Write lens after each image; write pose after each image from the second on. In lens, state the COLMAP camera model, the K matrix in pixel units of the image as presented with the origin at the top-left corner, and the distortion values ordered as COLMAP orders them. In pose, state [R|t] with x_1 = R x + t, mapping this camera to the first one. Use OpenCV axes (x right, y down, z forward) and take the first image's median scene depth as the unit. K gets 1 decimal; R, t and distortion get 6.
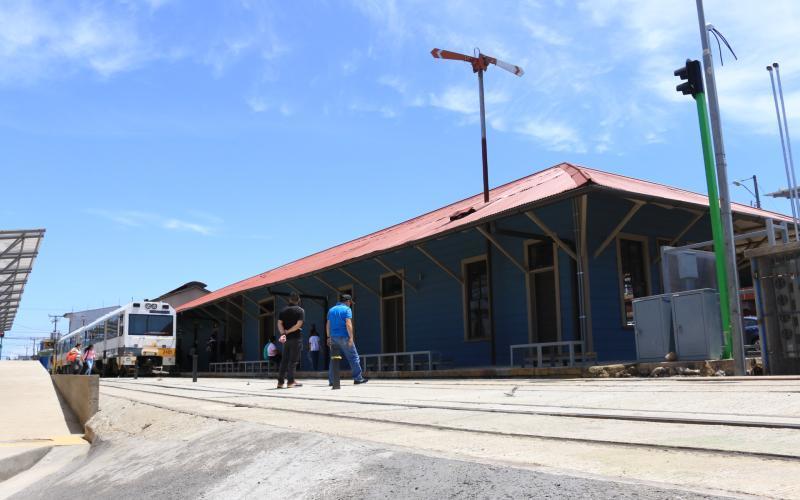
lens RADIAL K [[656.6, 0, 407.1], [0, 656.6, 250.5], [0, 0, 1]] dist [-0.152856, 0.147619]
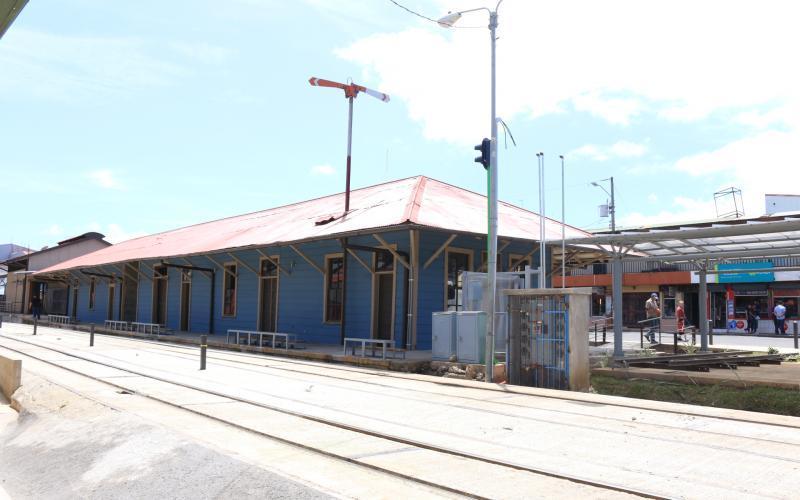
lens RADIAL K [[656.2, 0, 400.0], [0, 656.2, 250.0], [0, 0, 1]] dist [-0.159033, 0.153562]
pose [[0.988972, 0.061470, 0.134746, 0.057154], [-0.071516, 0.994908, 0.071024, -0.089270], [-0.129694, -0.079877, 0.988331, -0.197114]]
